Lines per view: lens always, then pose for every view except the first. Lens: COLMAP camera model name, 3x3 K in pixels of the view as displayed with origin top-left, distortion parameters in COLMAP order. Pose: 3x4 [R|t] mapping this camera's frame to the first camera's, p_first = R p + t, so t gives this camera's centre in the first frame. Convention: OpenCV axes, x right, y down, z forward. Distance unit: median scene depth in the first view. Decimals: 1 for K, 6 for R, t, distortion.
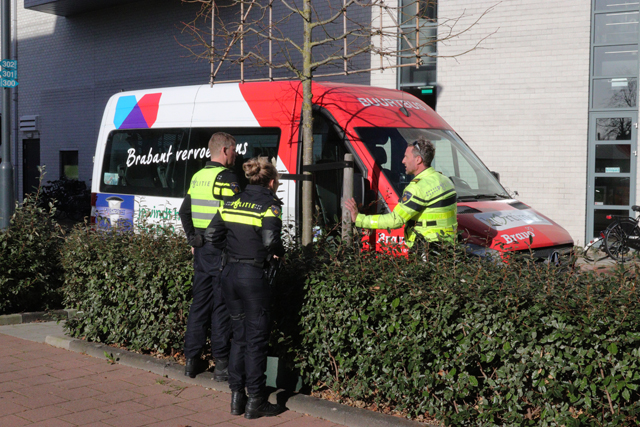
lens RADIAL K [[913.9, 0, 320.1], [0, 913.9, 217.0], [0, 0, 1]] dist [-0.016568, 0.000000]
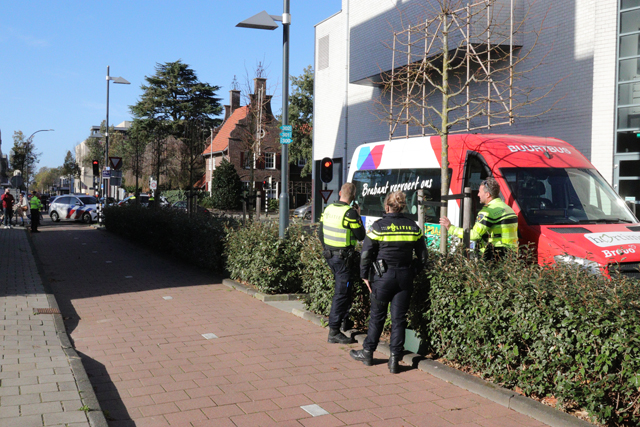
lens RADIAL K [[729.7, 0, 320.2], [0, 729.7, 209.5], [0, 0, 1]] dist [0.002294, 0.000000]
pose [[0.916350, 0.011550, -0.400211, 0.247140], [-0.026740, 0.999117, -0.032393, 0.006057], [0.399484, 0.040385, 0.915850, -0.098920]]
